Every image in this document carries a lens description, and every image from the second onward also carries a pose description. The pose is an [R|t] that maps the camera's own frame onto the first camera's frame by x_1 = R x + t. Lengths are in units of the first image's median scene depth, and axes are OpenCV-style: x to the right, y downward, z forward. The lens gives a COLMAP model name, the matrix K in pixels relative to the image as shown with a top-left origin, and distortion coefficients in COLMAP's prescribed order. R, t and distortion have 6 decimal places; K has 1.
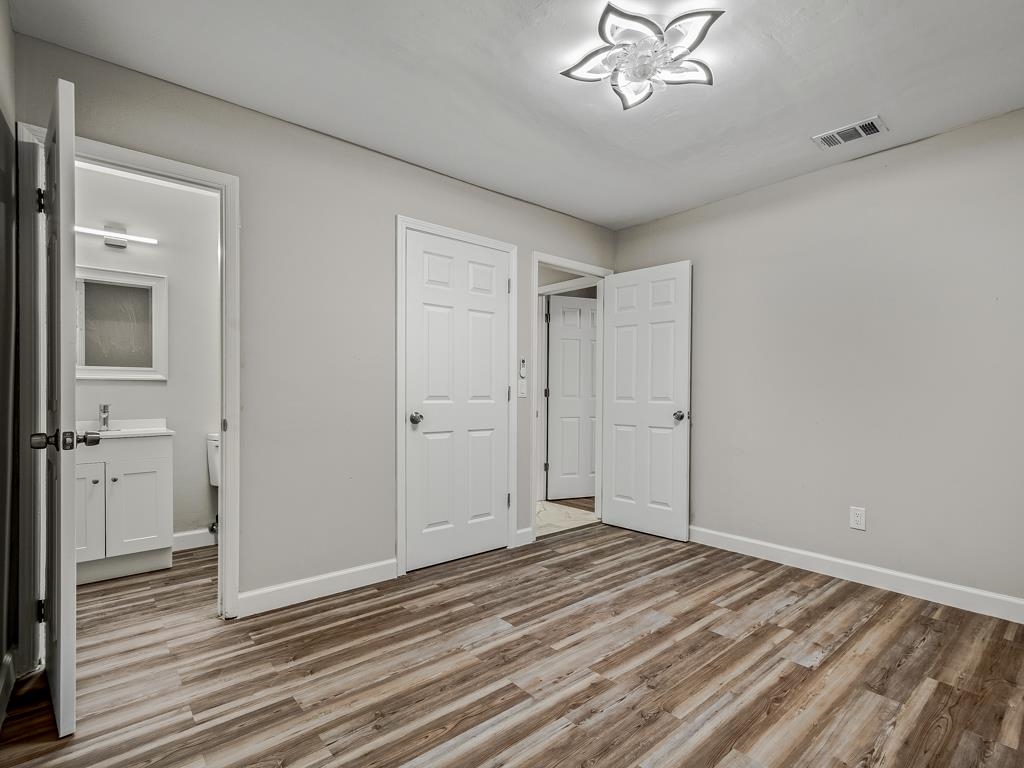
lens RADIAL K [[507.1, 0, 514.7], [0, 507.1, 389.0], [0, 0, 1]] dist [0.006178, 0.000332]
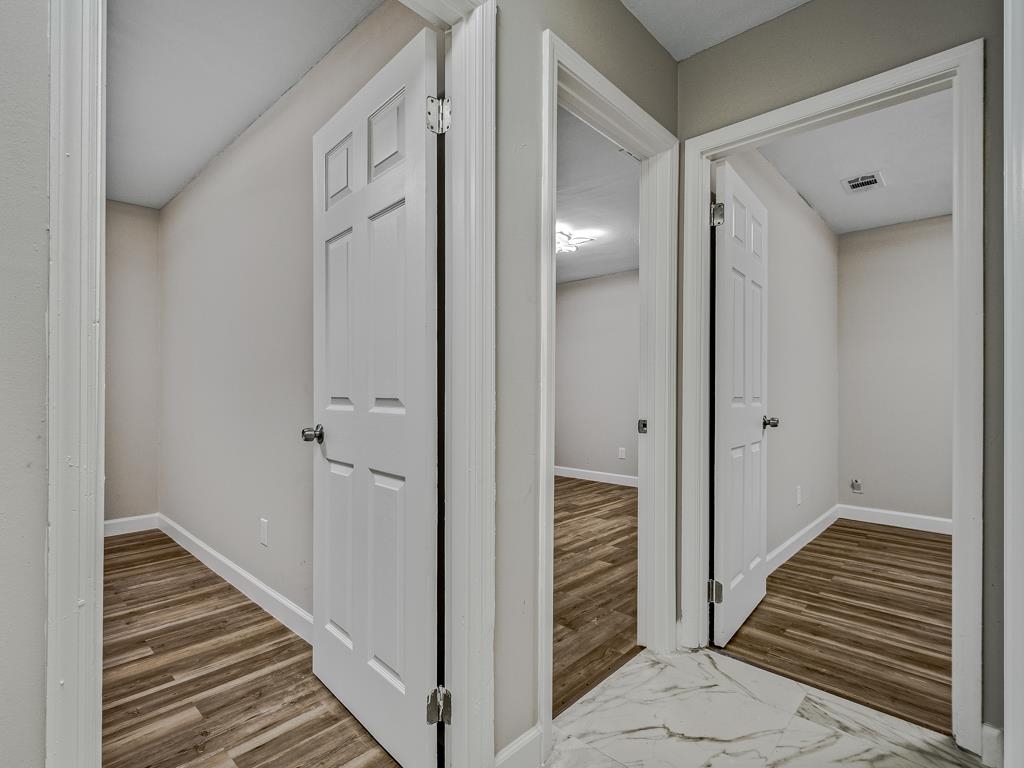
lens RADIAL K [[507.1, 0, 514.7], [0, 507.1, 389.0], [0, 0, 1]] dist [0.006178, 0.000332]
pose [[-0.111501, 0.005376, 0.993750, -0.584499], [-0.005306, 0.999968, -0.006005, 0.024362], [-0.993750, -0.005942, -0.111469, 2.432192]]
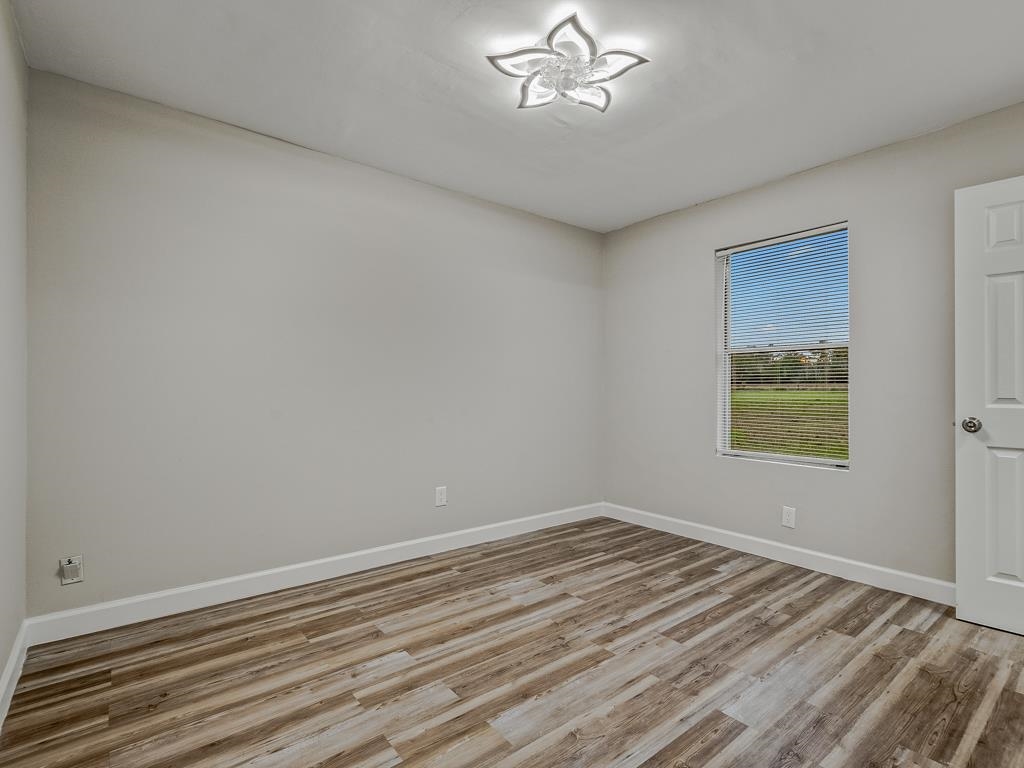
lens RADIAL K [[489.7, 0, 533.2], [0, 489.7, 386.0], [0, 0, 1]] dist [0.003413, -0.000042]
pose [[-0.999952, -0.007287, 0.006492, 0.290950], [-0.007401, 0.999817, -0.017660, 0.017777], [-0.006363, -0.017708, -0.999823, 1.886822]]
